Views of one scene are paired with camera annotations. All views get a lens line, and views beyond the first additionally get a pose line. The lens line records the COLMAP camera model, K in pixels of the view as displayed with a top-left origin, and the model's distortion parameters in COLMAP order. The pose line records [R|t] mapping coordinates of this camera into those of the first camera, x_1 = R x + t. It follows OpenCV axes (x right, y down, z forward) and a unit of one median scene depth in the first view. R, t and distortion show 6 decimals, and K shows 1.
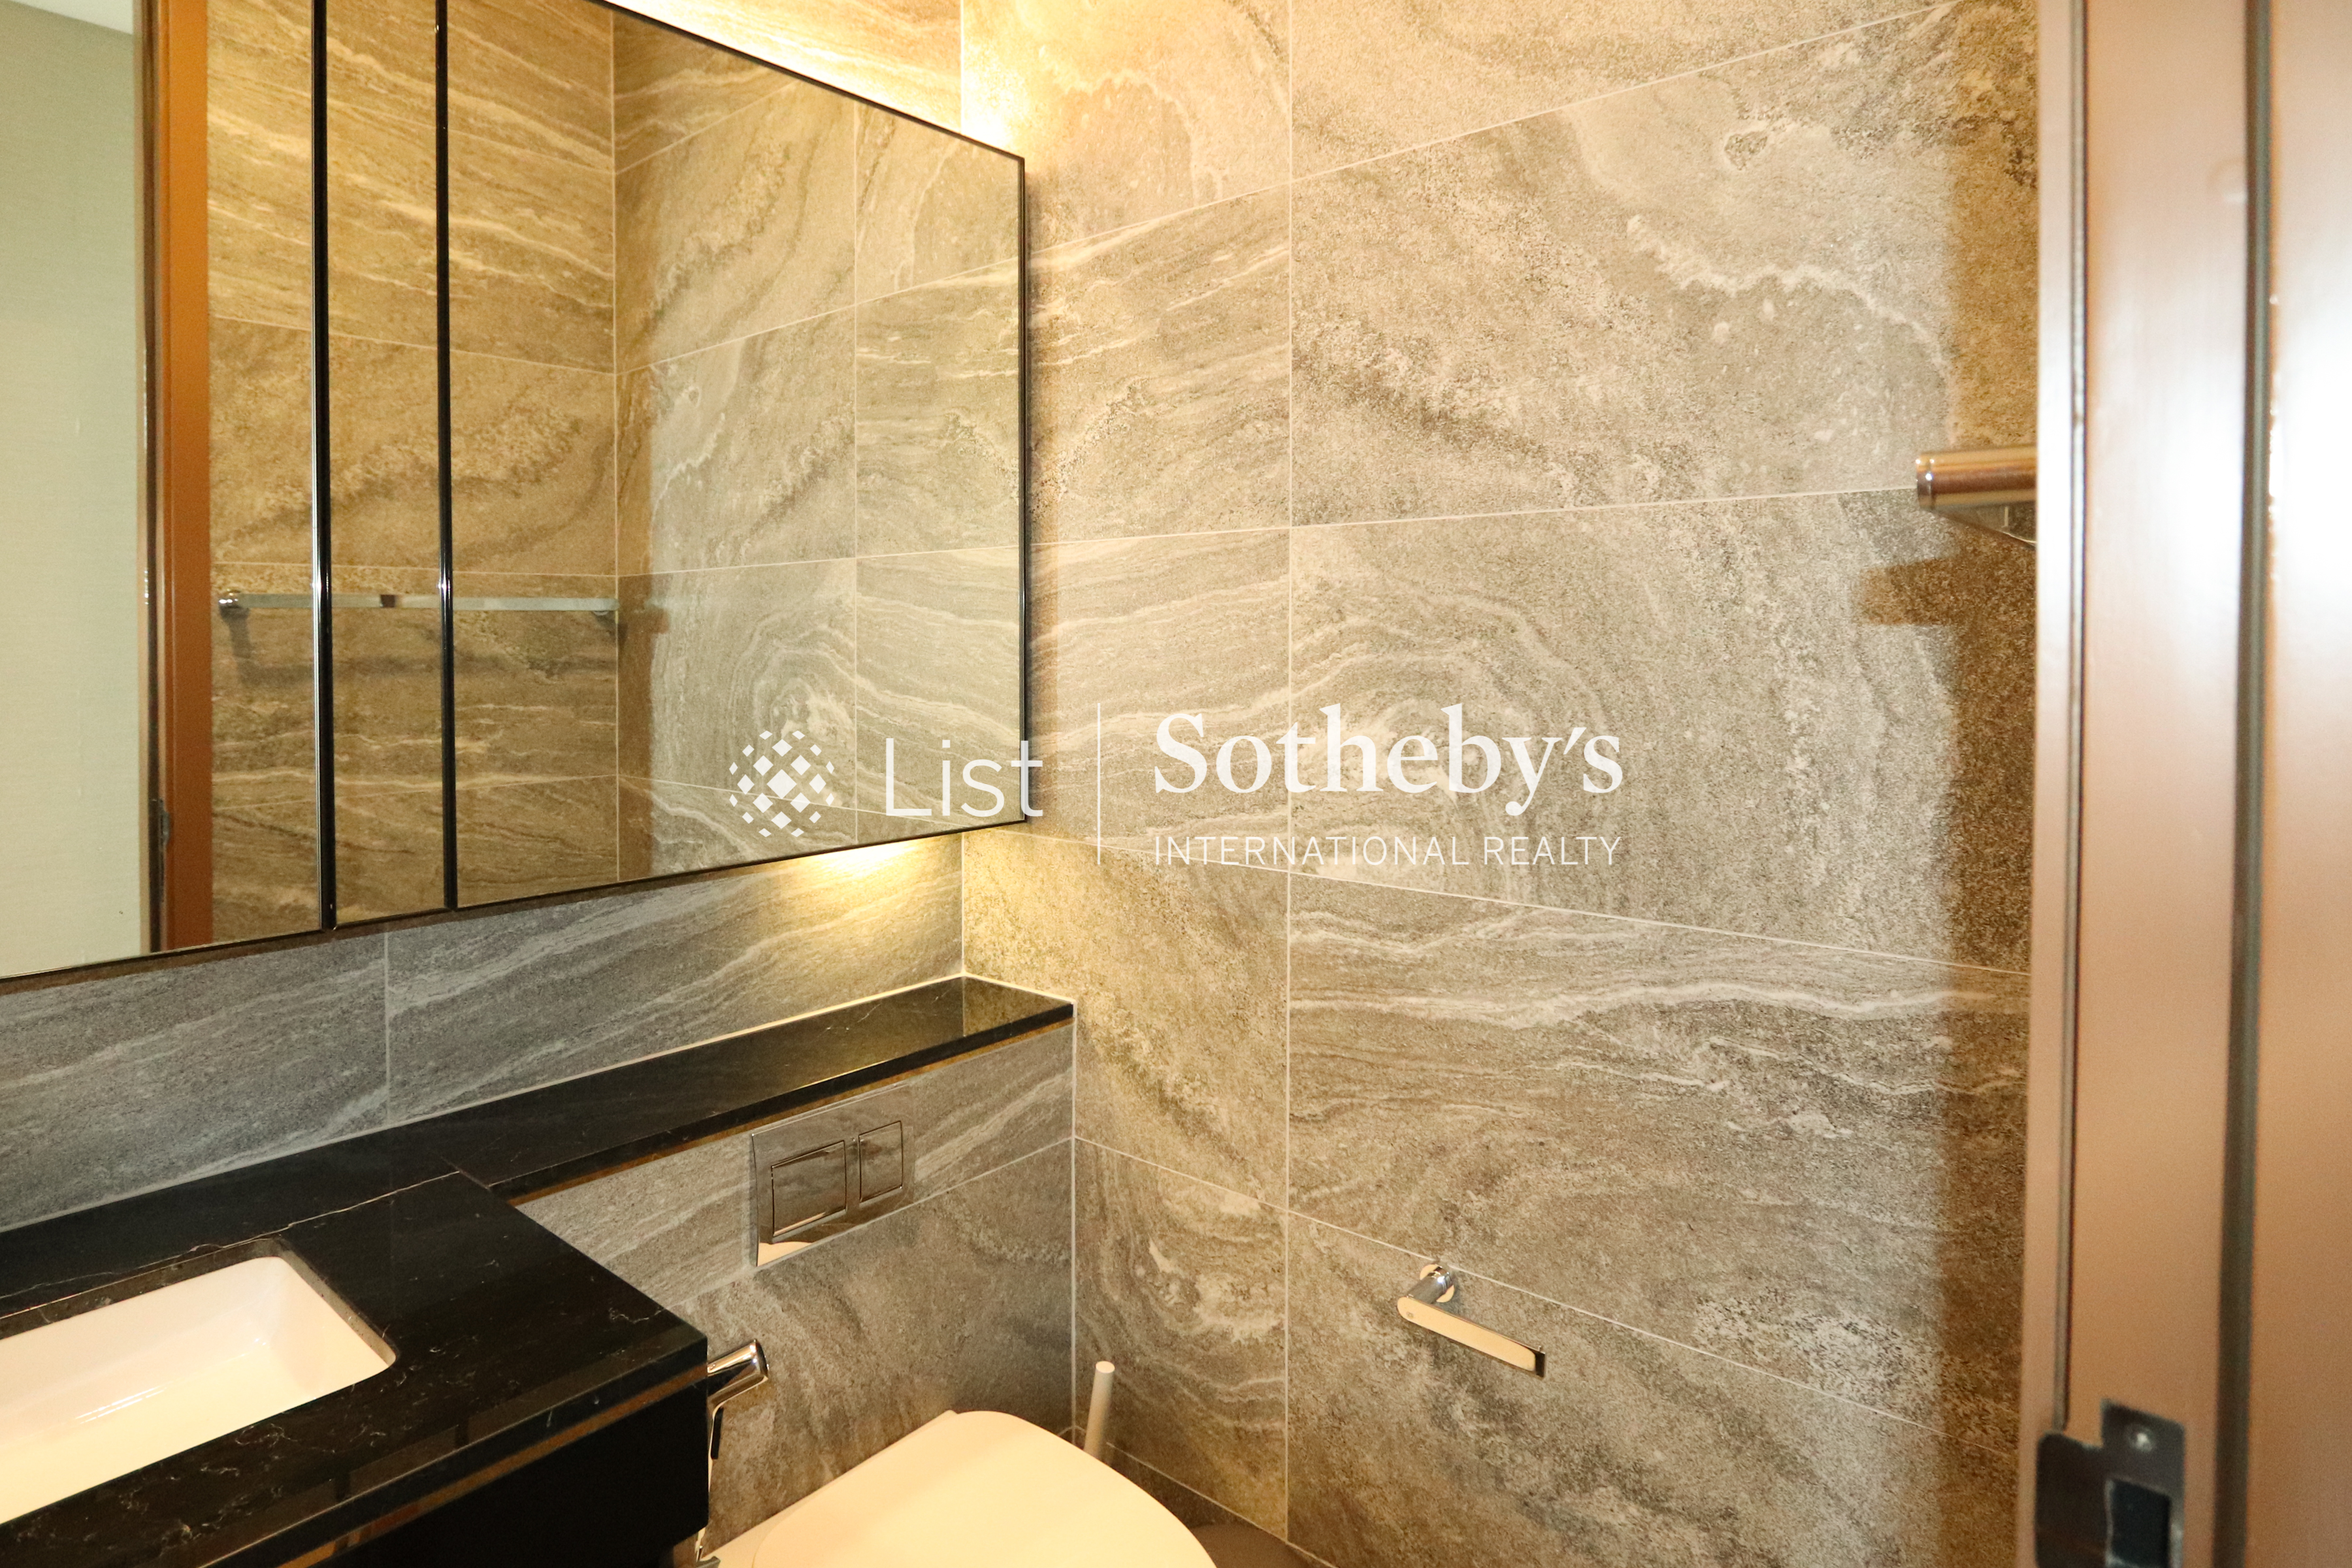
lens RADIAL K [[1269.0, 0, 1132.2], [0, 1269.0, 673.3], [0, 0, 1]] dist [-0.030114, 0.014590]
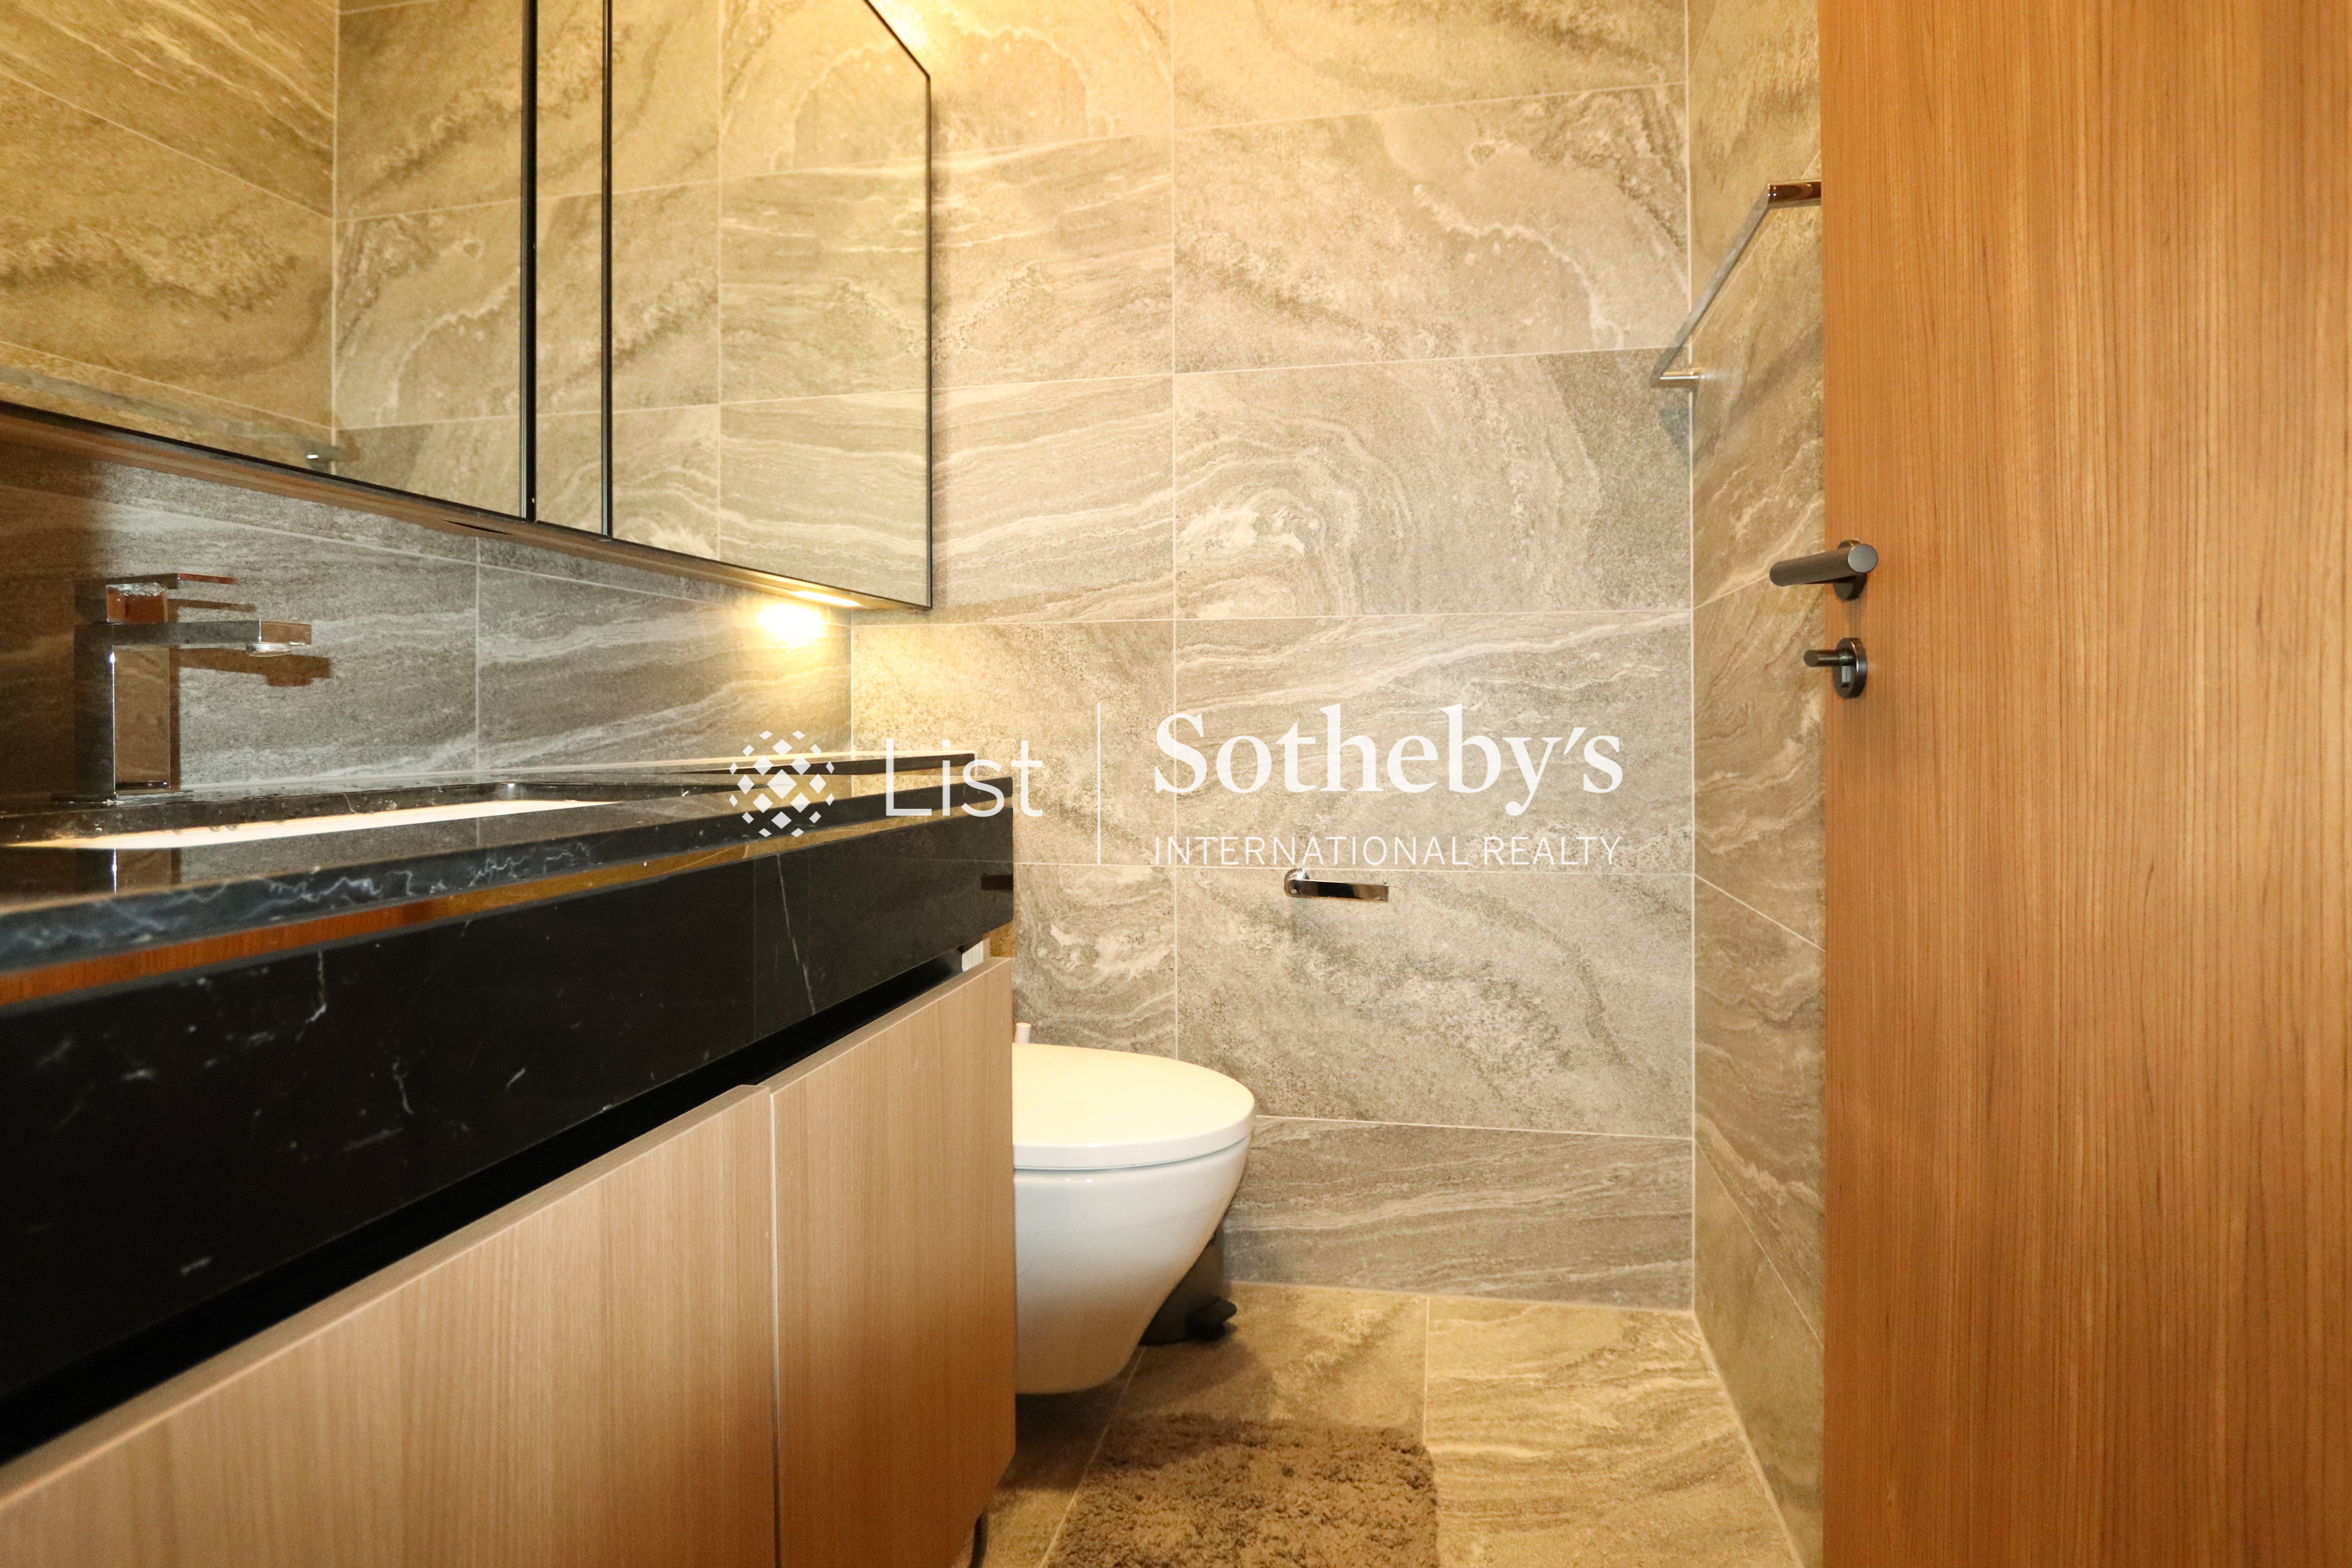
lens RADIAL K [[1158.4, 0, 1185.6], [0, 1158.4, 761.0], [0, 0, 1]] dist [-0.008541, 0.001846]
pose [[0.865435, 0.000273, 0.501021, -0.550771], [0.012954, 0.999653, -0.022920, 0.372405], [-0.500854, 0.026326, 0.865132, -0.114986]]
